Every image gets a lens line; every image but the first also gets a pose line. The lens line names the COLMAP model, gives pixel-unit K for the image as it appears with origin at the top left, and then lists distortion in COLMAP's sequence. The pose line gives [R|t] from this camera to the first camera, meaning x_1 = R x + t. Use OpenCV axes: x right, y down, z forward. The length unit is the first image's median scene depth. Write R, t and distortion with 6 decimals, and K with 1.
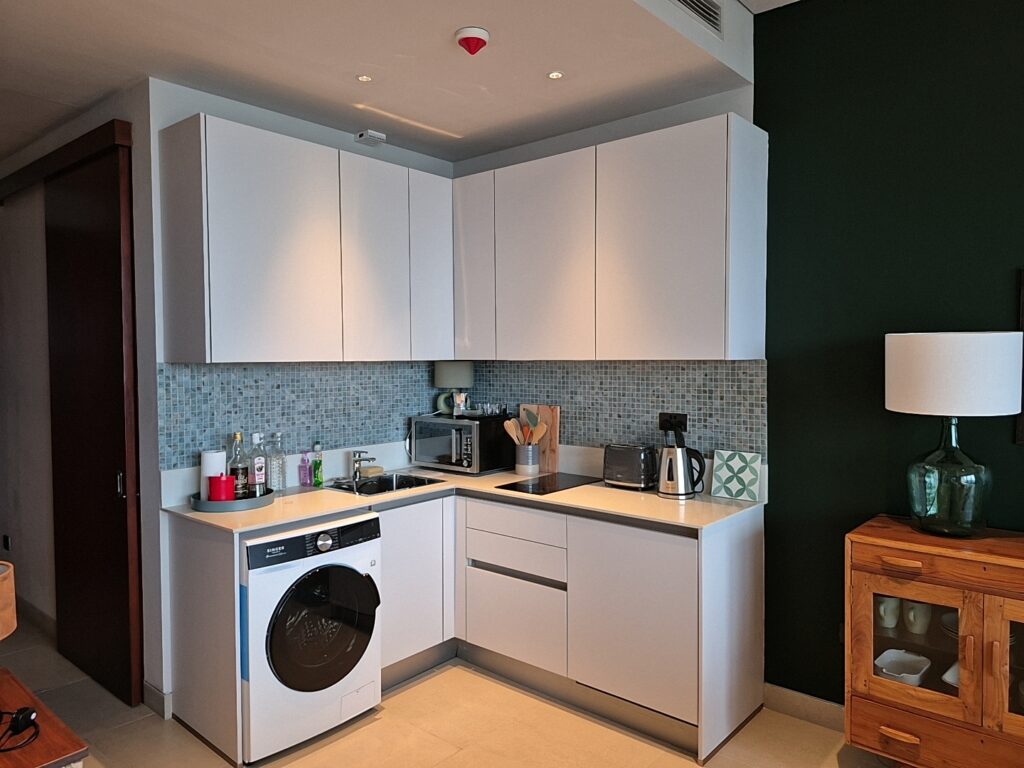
lens RADIAL K [[714.6, 0, 528.5], [0, 714.6, 382.7], [0, 0, 1]] dist [0.074406, -0.071231]
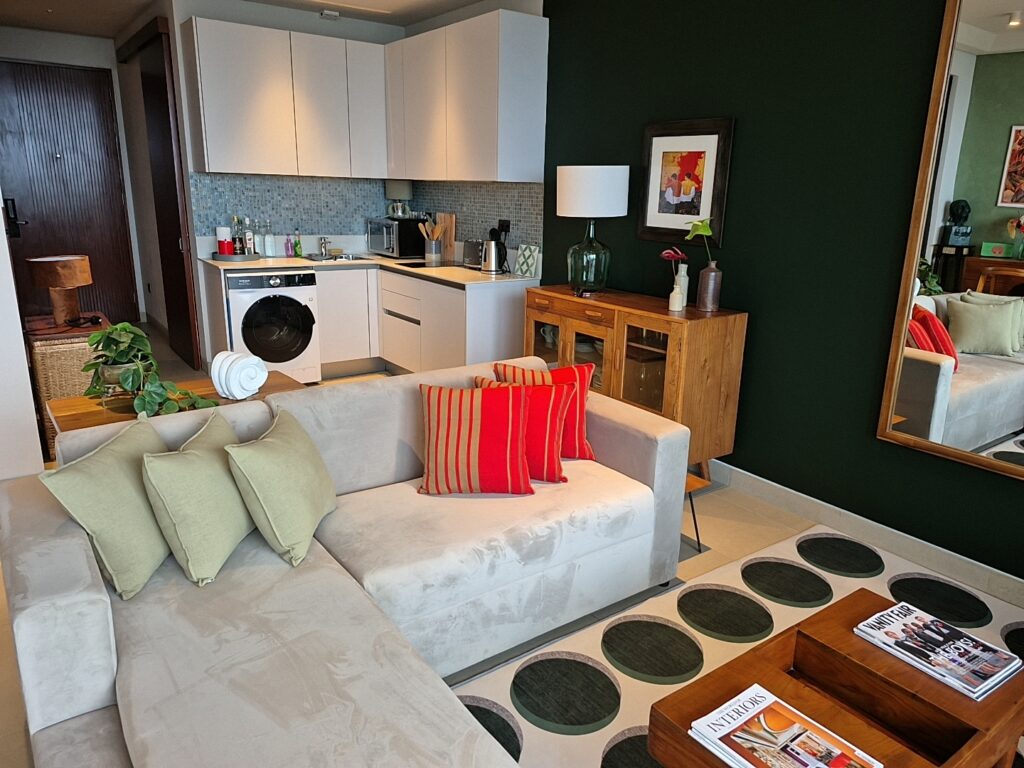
lens RADIAL K [[714.6, 0, 520.5], [0, 714.6, 381.7], [0, 0, 1]] dist [0.074406, -0.071231]
pose [[0.969956, 0.093472, -0.224606, 0.652694], [-0.041309, 0.973116, 0.226580, 0.033987], [0.239747, -0.210495, 0.947741, -0.521824]]
